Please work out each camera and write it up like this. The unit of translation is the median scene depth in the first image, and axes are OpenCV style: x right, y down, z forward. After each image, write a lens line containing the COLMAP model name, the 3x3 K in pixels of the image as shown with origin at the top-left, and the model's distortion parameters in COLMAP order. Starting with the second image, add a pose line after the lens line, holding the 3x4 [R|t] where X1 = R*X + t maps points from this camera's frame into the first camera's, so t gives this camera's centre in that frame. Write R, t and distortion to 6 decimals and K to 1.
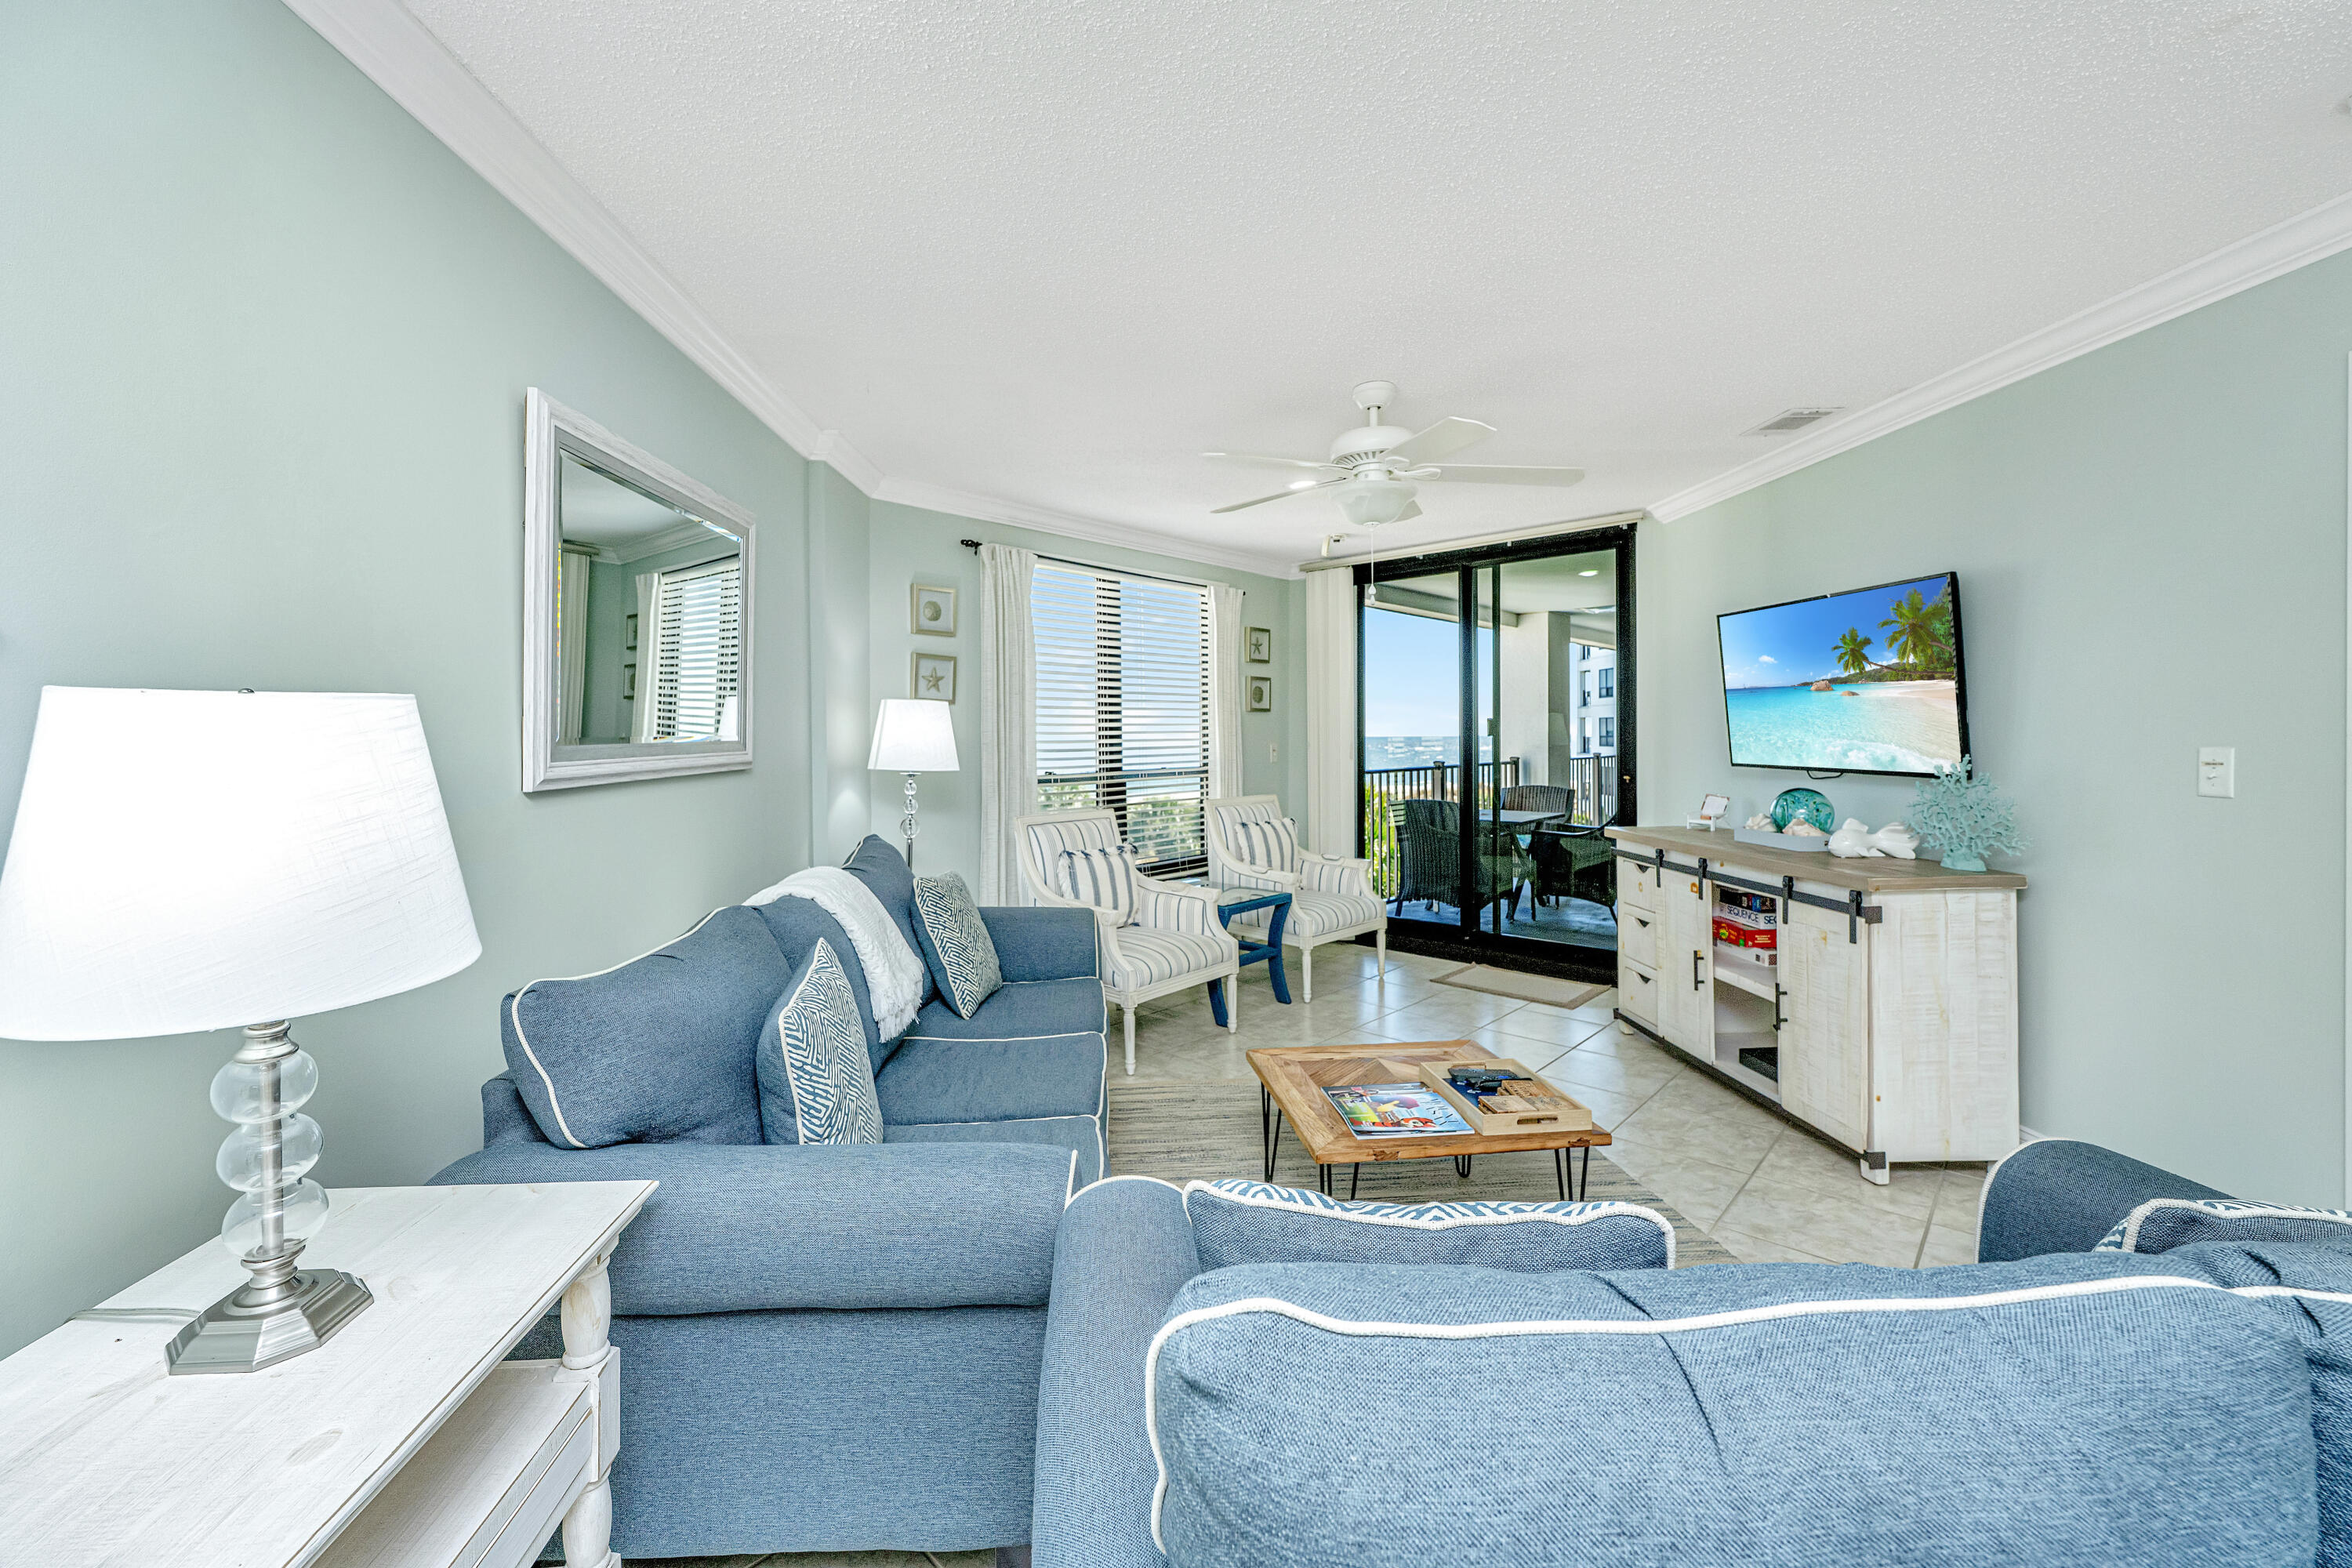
lens RADIAL K [[964.9, 0, 1139.6], [0, 964.9, 753.5], [0, 0, 1]] dist [-0.001858, -0.000360]
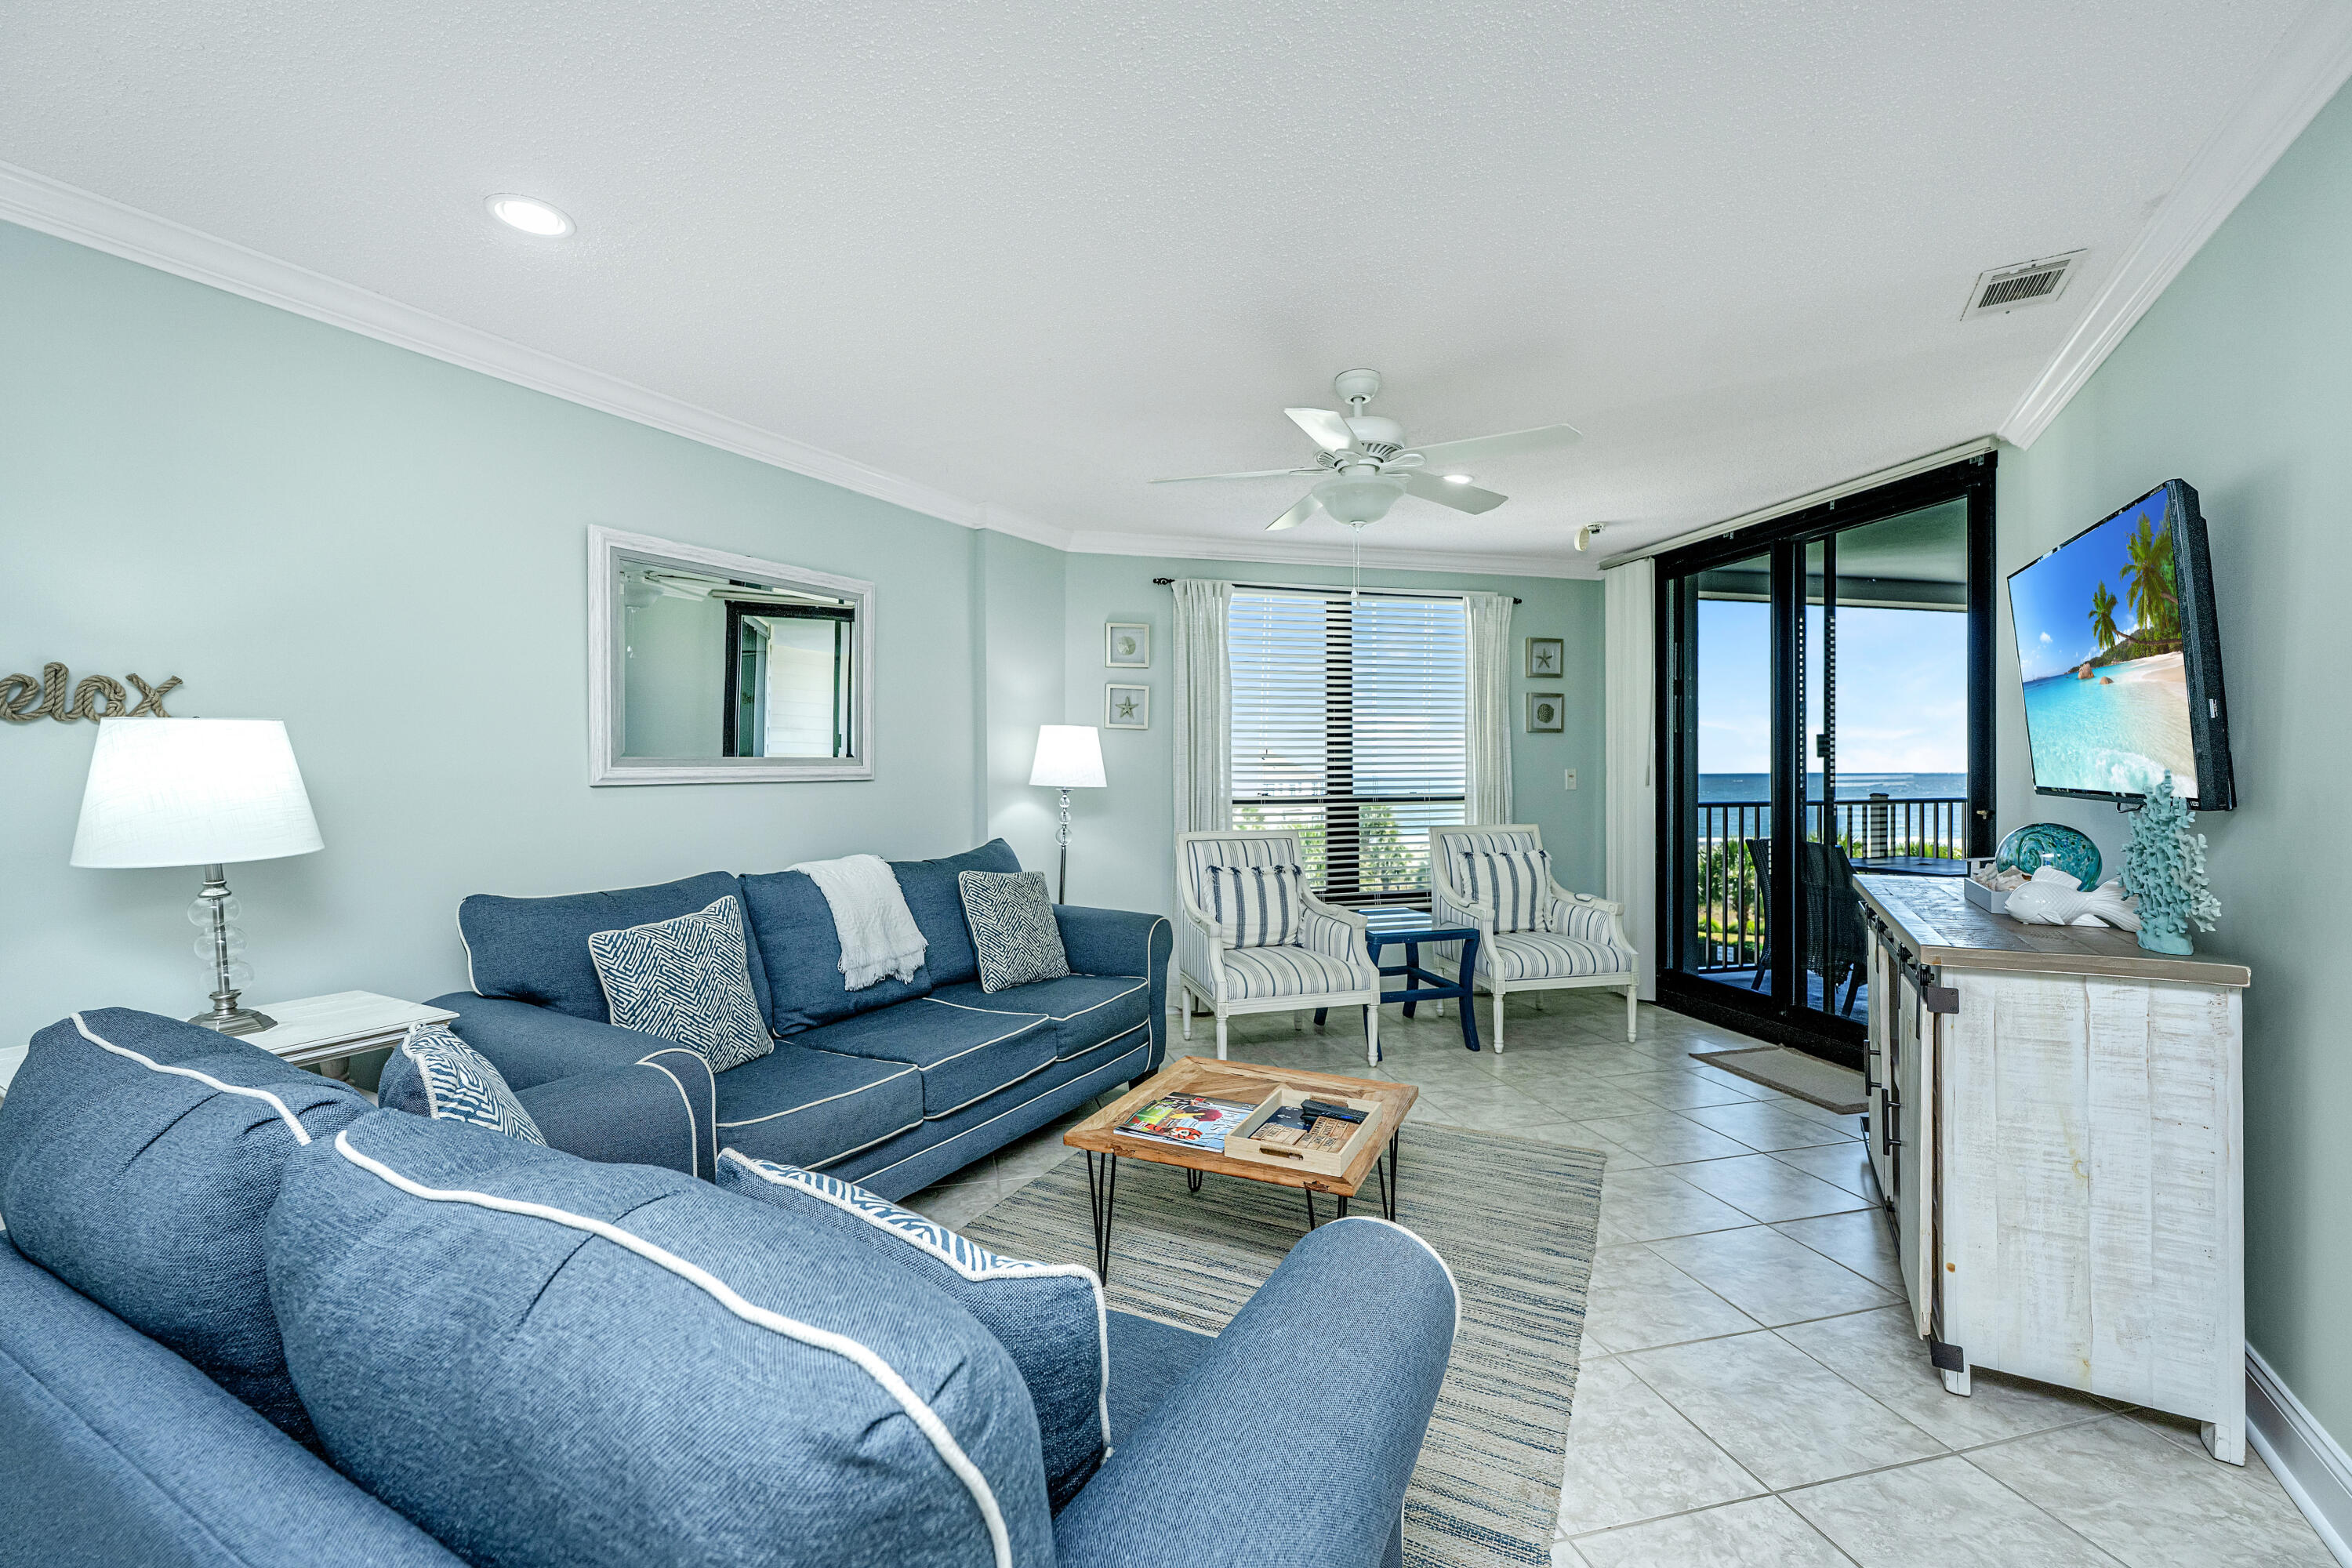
lens RADIAL K [[964.9, 0, 1142.5], [0, 964.9, 790.0], [0, 0, 1]] dist [-0.001858, -0.000360]
pose [[0.846820, 0.012729, -0.531728, 0.417611], [-0.010845, 0.999919, 0.006665, 0.012016], [0.531770, 0.000122, 0.846889, 0.071538]]
